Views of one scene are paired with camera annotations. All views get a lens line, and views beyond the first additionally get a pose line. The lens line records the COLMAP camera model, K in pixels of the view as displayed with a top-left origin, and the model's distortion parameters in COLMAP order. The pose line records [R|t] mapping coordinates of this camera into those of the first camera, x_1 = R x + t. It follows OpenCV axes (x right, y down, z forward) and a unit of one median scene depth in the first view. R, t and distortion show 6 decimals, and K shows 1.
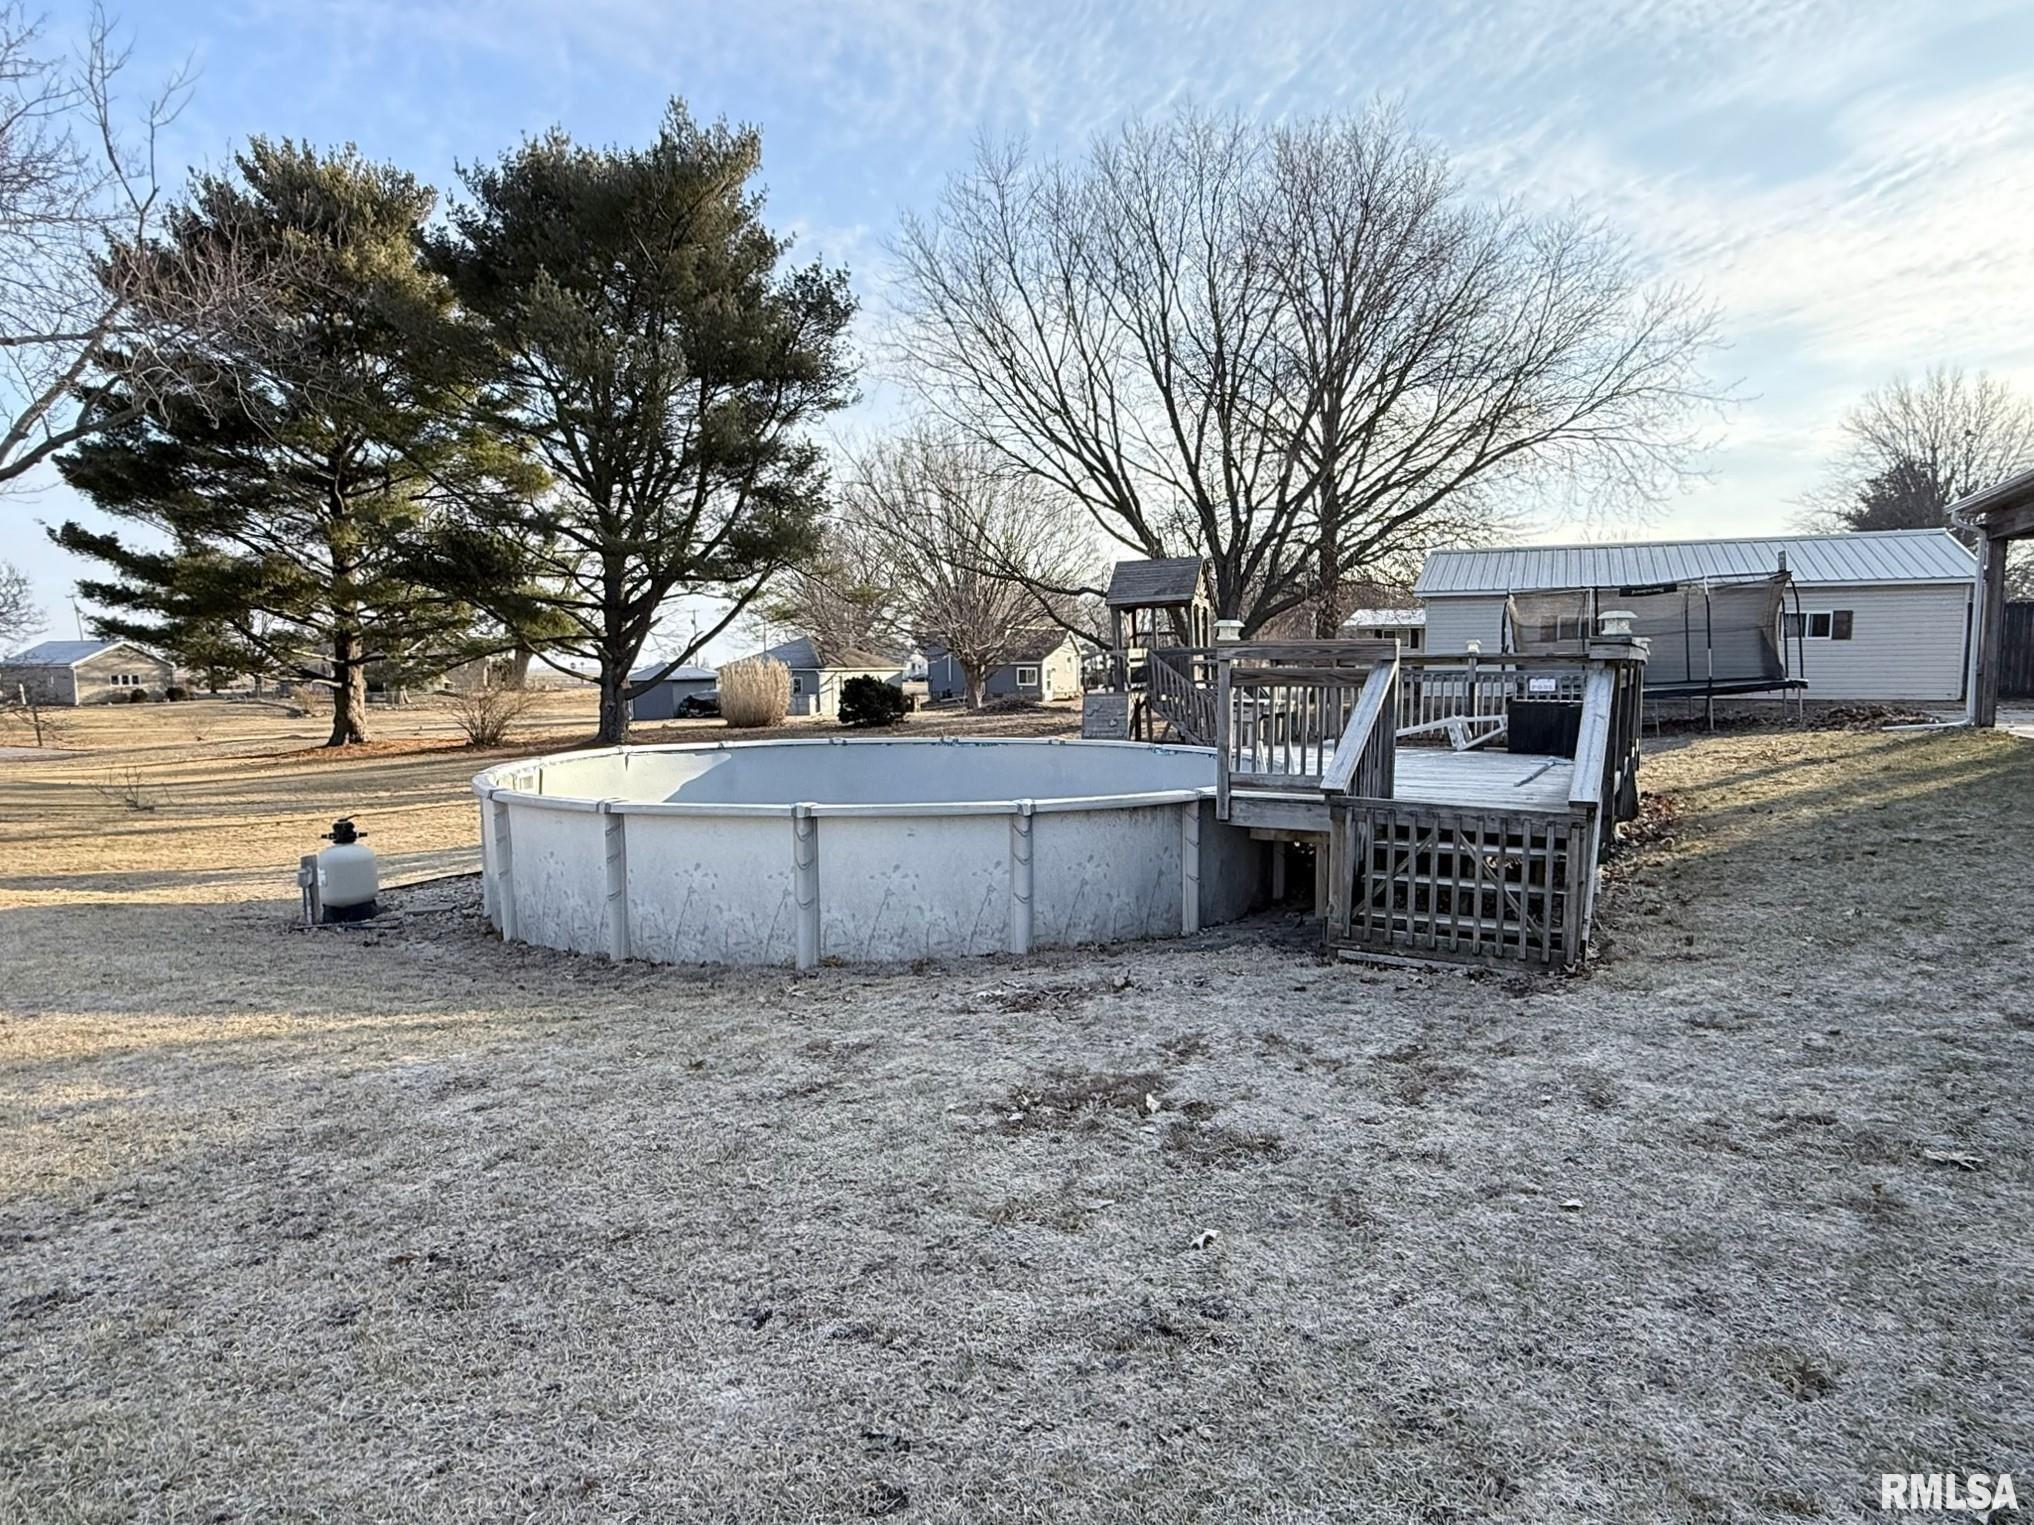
lens RADIAL K [[1150.6, 0, 994.1], [0, 1150.6, 749.3], [0, 0, 1]] dist [0.002001, -0.001479]
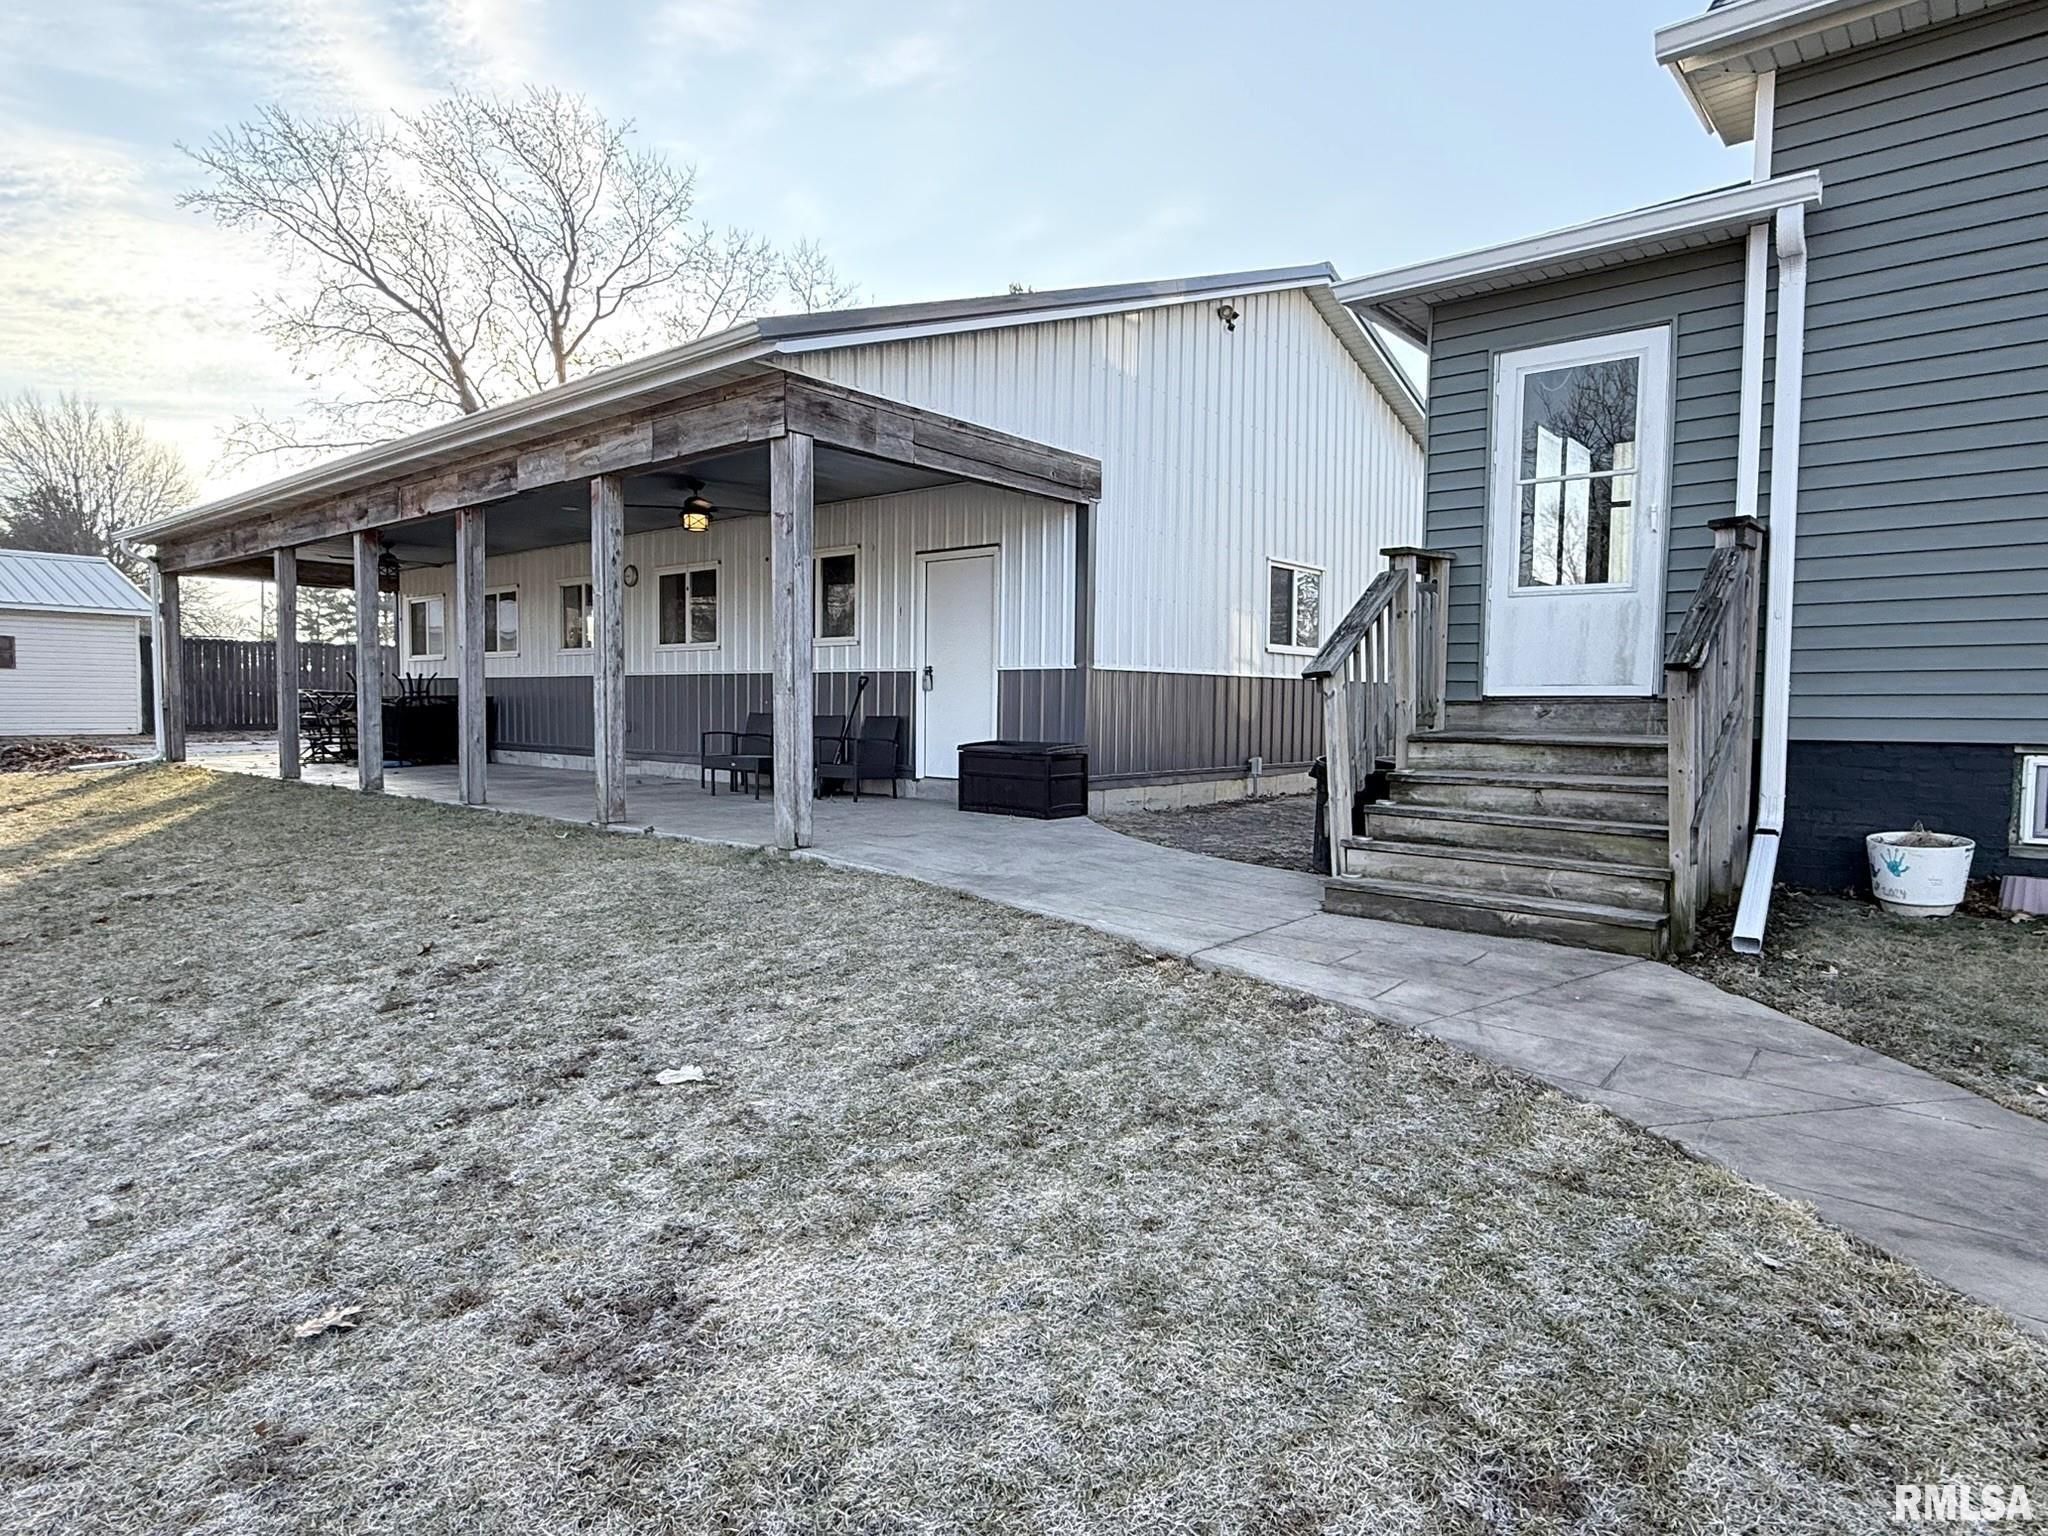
lens RADIAL K [[1158.5, 0, 1001.0], [0, 1158.5, 754.7], [0, 0, 1]] dist [0.002001, -0.001479]
pose [[0.215525, -0.034091, 0.975903, 0.078128], [0.057510, 0.998099, 0.022166, -0.011304], [-0.974803, 0.051347, 0.217075, 0.164740]]
